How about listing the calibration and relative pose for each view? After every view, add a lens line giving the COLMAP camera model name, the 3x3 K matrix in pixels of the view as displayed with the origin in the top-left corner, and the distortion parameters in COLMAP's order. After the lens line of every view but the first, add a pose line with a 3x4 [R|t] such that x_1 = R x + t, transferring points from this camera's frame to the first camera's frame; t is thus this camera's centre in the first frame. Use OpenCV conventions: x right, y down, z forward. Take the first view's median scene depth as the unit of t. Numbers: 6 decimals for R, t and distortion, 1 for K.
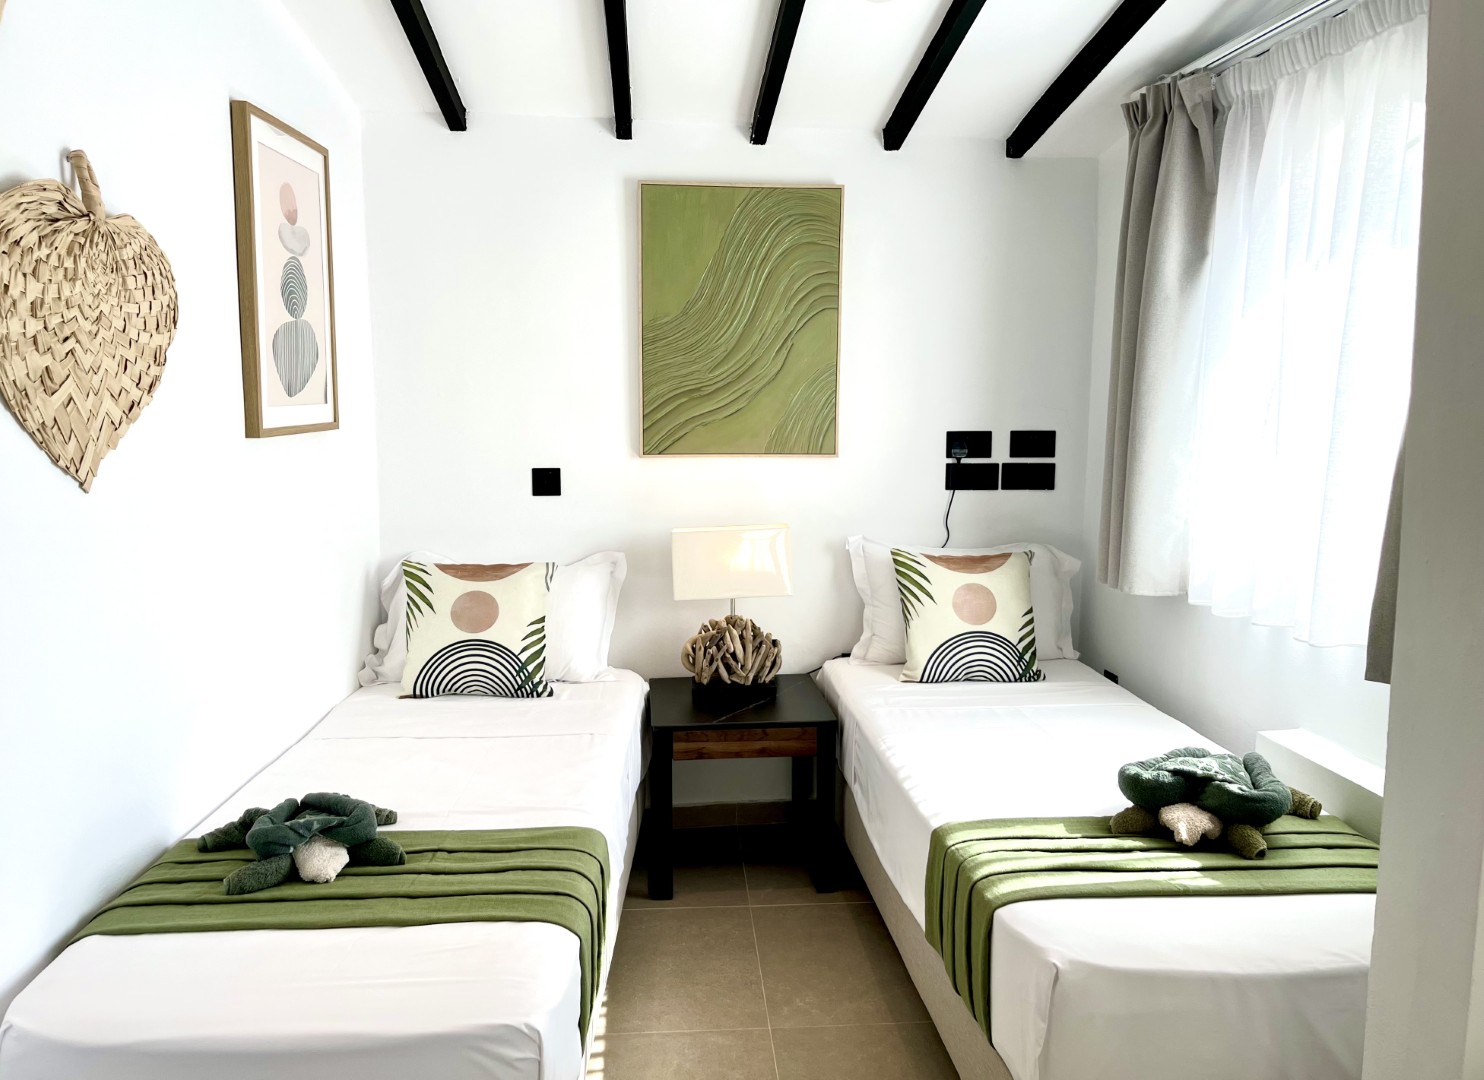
lens RADIAL K [[1136.2, 0, 742.0], [0, 1136.2, 540.0], [0, 0, 1]] dist [-0.002662, -0.000544]
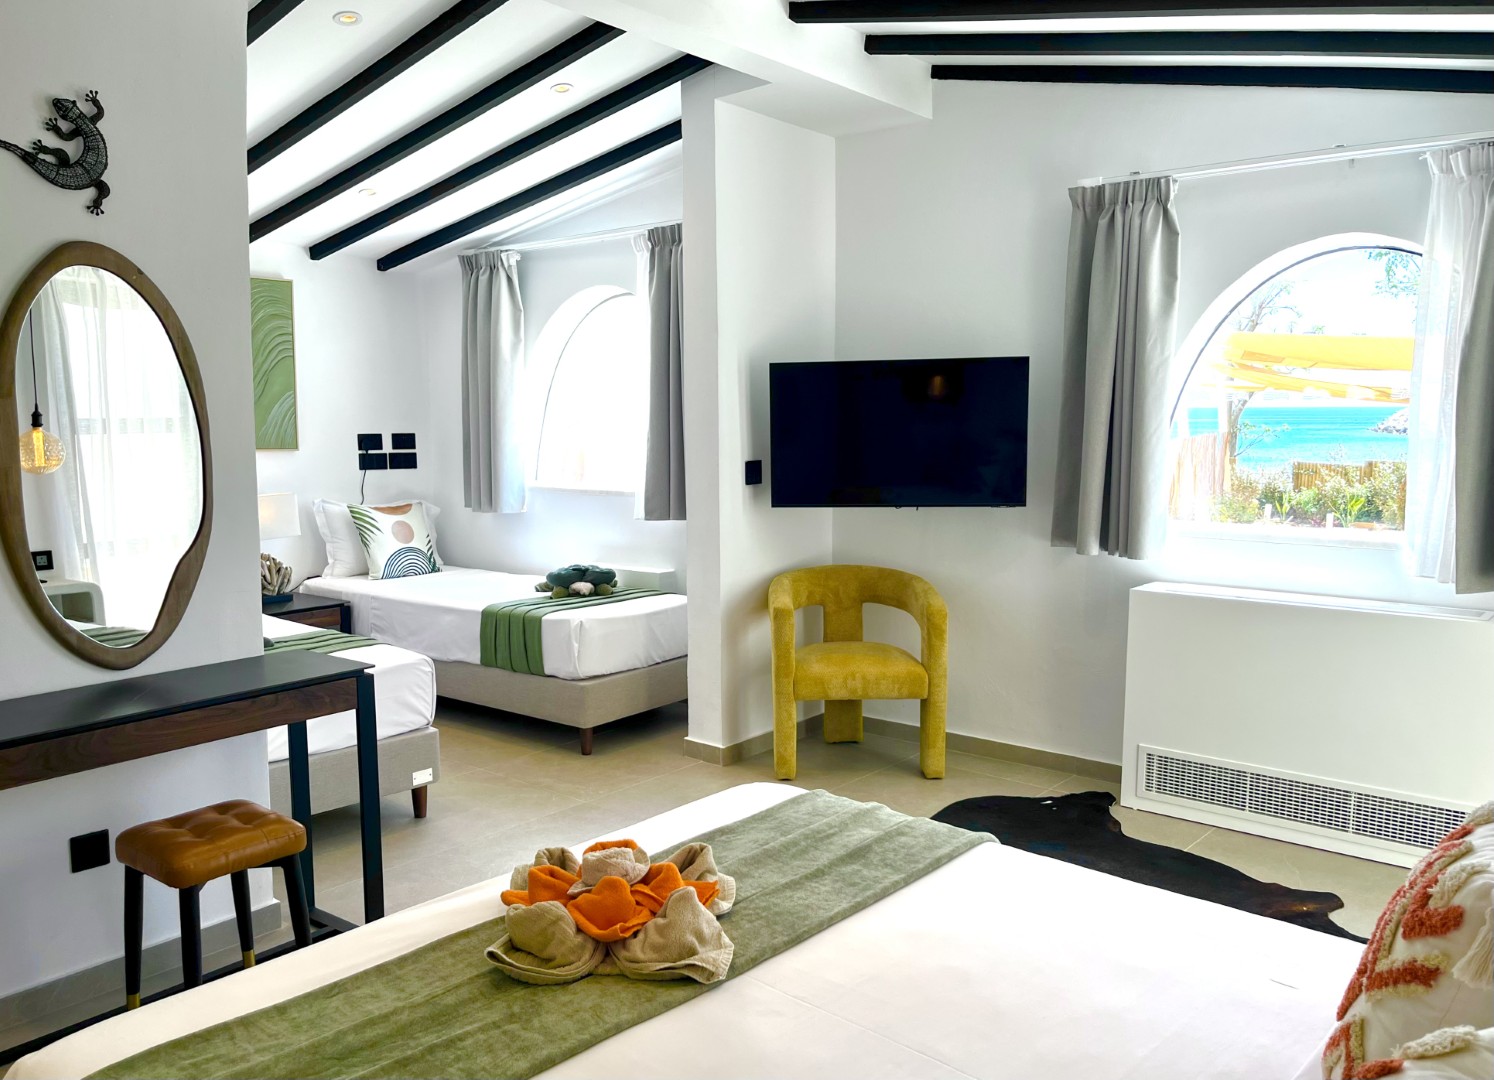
lens RADIAL K [[1143.8, 0, 747.0], [0, 1143.8, 540.0], [0, 0, 1]] dist [-0.002662, -0.000544]
pose [[0.686675, -0.079873, 0.722564, -0.656602], [0.102340, 0.994668, 0.012695, 0.094991], [-0.719725, 0.065230, 0.691188, -0.541969]]
